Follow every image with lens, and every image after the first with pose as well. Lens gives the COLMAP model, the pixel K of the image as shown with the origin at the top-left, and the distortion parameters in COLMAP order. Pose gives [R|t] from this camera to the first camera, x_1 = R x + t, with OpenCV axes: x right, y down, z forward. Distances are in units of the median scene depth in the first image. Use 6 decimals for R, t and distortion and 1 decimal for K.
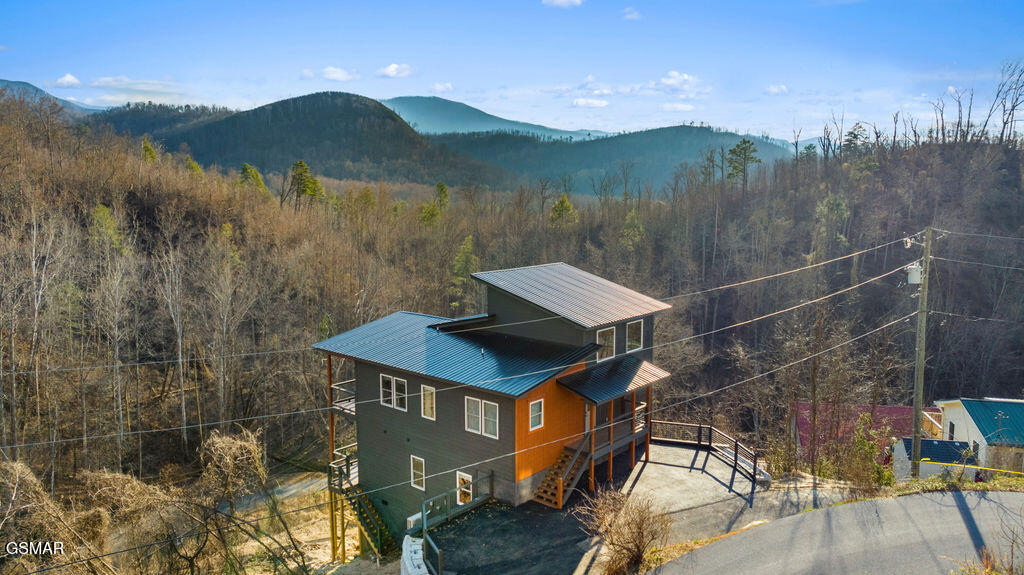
lens RADIAL K [[733.5, 0, 512.0], [0, 733.5, 287.5], [0, 0, 1]] dist [-0.002401, 0.002354]
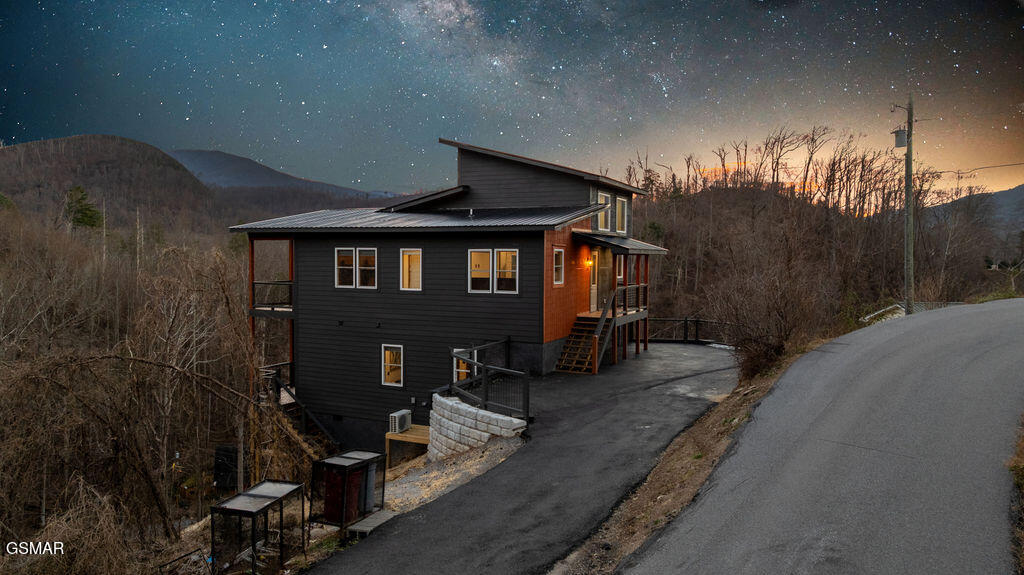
lens RADIAL K [[734.4, 0, 512.0], [0, 734.4, 287.5], [0, 0, 1]] dist [0.001686, 0.003604]
pose [[0.961312, -0.006823, 0.275377, -0.209264], [0.030621, 0.996144, -0.082213, 0.225126], [-0.273754, 0.087465, 0.957814, 0.190618]]
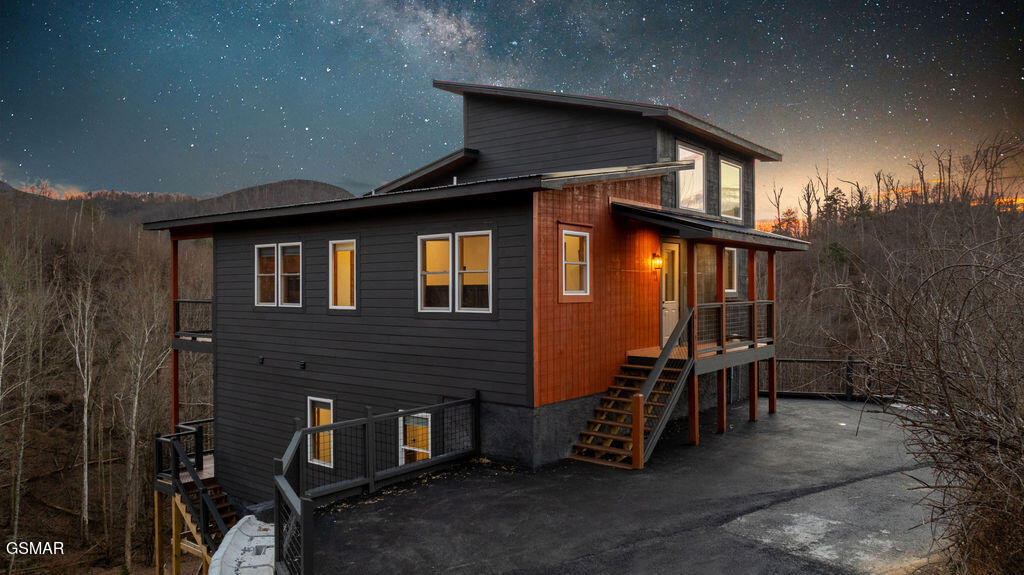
lens RADIAL K [[732.8, 0, 512.0], [0, 732.8, 287.5], [0, 0, 1]] dist [-0.010589, -0.000963]
pose [[0.999044, -0.004005, 0.043532, -0.021838], [0.009680, 0.991342, -0.130948, 0.210558], [-0.042631, 0.131245, 0.990433, 0.477055]]
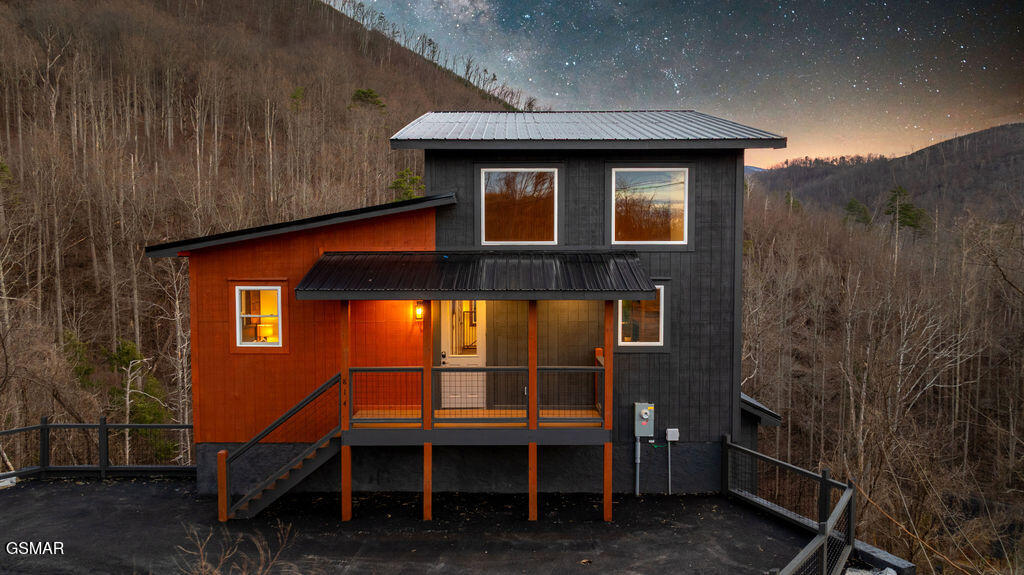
lens RADIAL K [[734.4, 0, 512.0], [0, 734.4, 287.5], [0, 0, 1]] dist [0.001686, 0.003604]
pose [[0.656237, 0.042692, -0.753346, 0.432609], [-0.103192, 0.994095, -0.033555, 0.129182], [0.747465, 0.099760, 0.656767, 0.685078]]
